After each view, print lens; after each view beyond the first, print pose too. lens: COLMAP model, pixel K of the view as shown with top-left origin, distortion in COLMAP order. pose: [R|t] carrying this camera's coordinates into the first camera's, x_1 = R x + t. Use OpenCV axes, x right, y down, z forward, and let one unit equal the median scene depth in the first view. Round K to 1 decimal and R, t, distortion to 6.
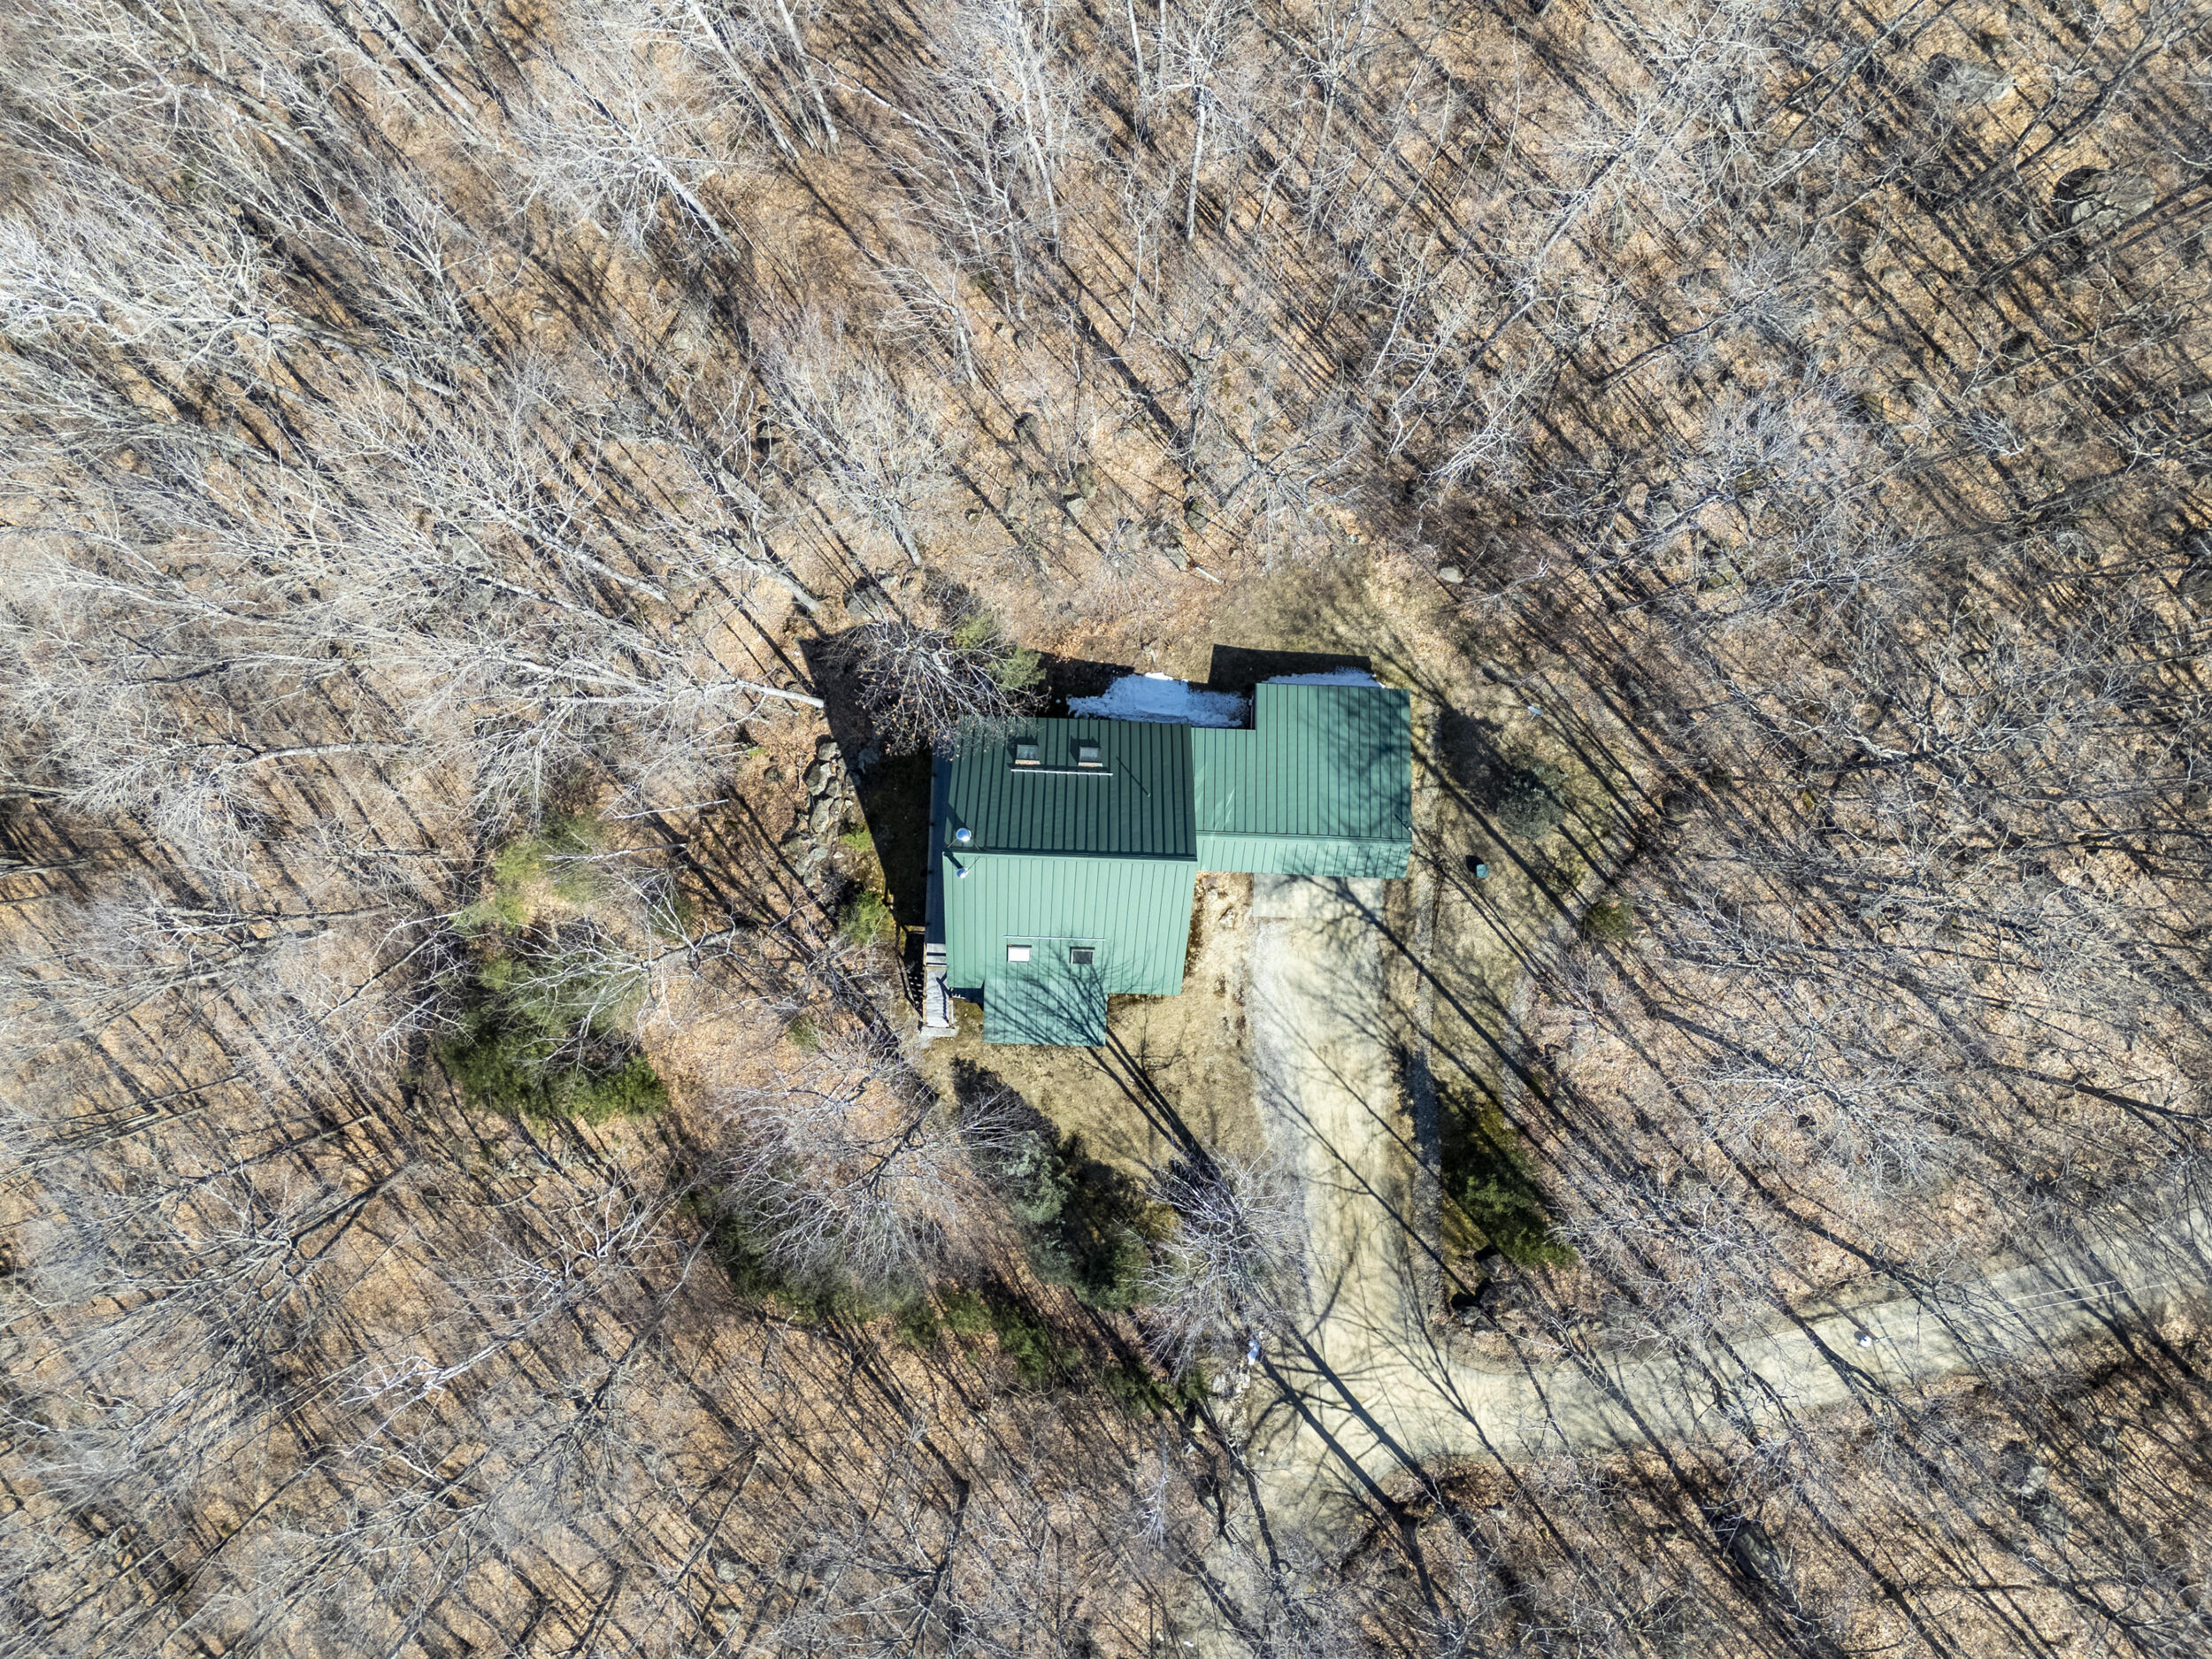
lens RADIAL K [[1625.6, 0, 1106.0], [0, 1625.6, 829.5], [0, 0, 1]] dist [0.093047, -0.086310]
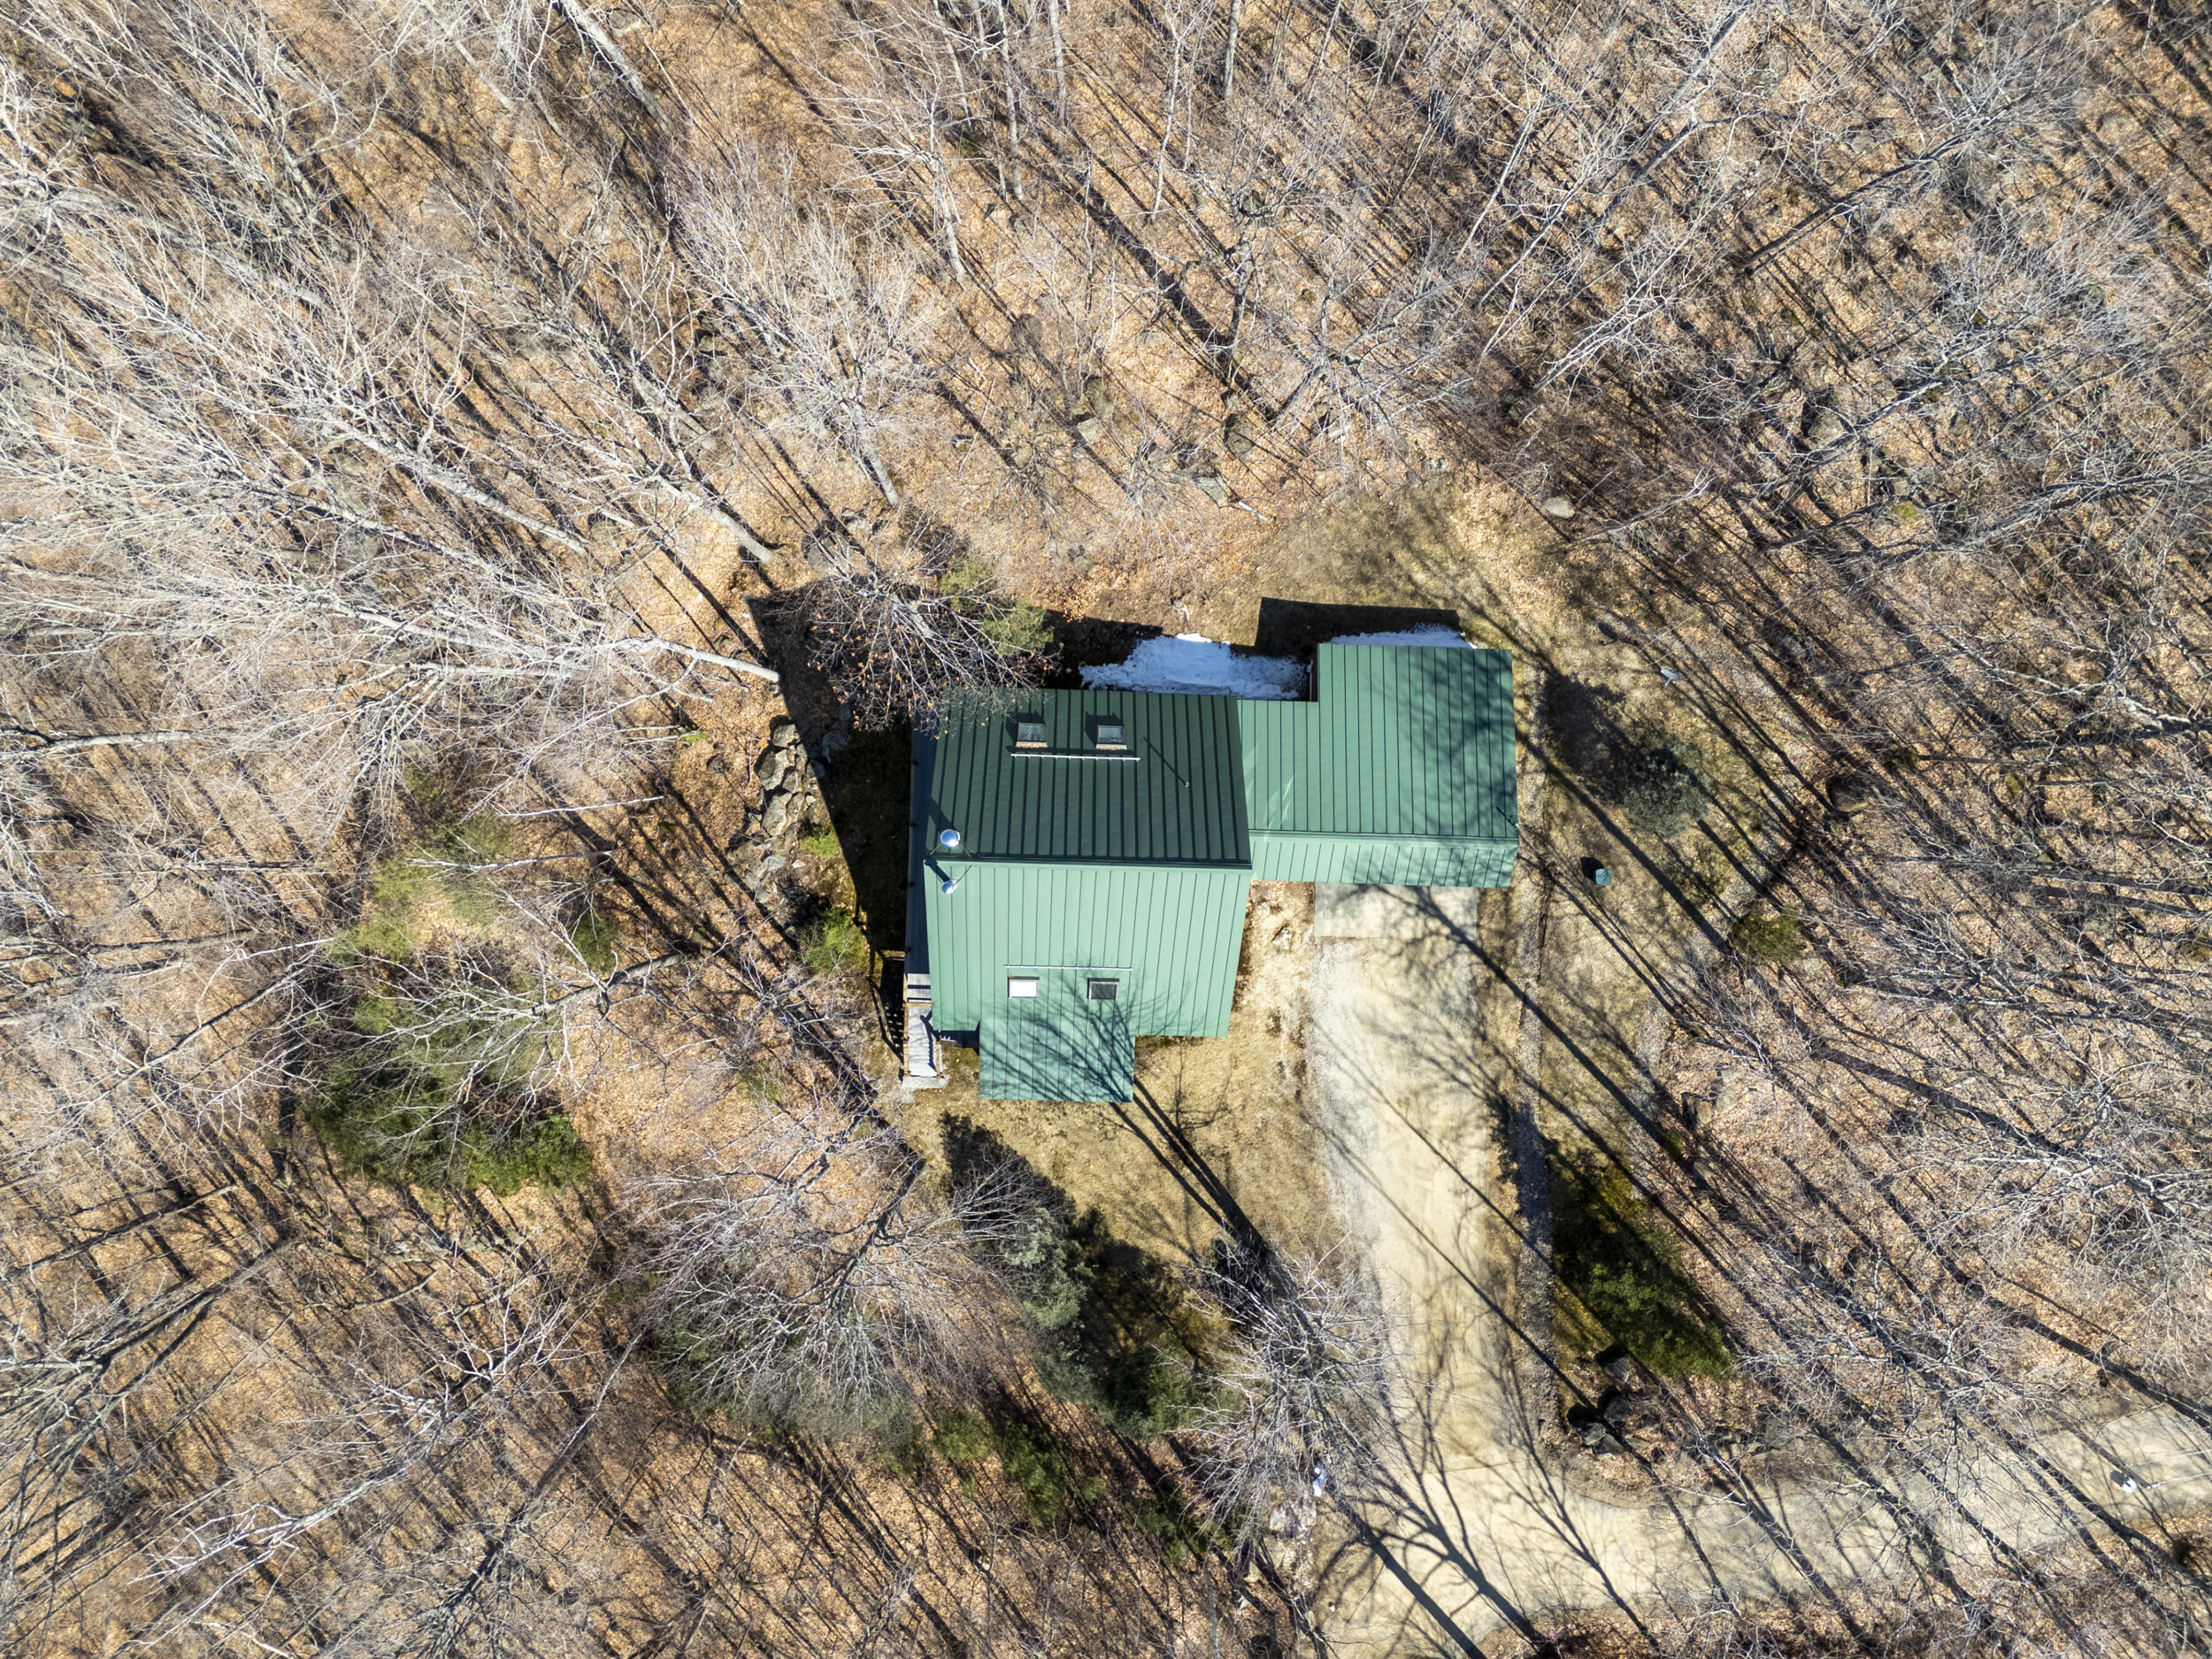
lens RADIAL K [[1625.6, 0, 1106.0], [0, 1625.6, 829.5], [0, 0, 1]] dist [0.093047, -0.086310]
pose [[0.999959, -0.008893, -0.001724, -0.010316], [0.008895, 0.999959, 0.001442, -0.001086], [0.001711, -0.001457, 0.999997, 0.196091]]
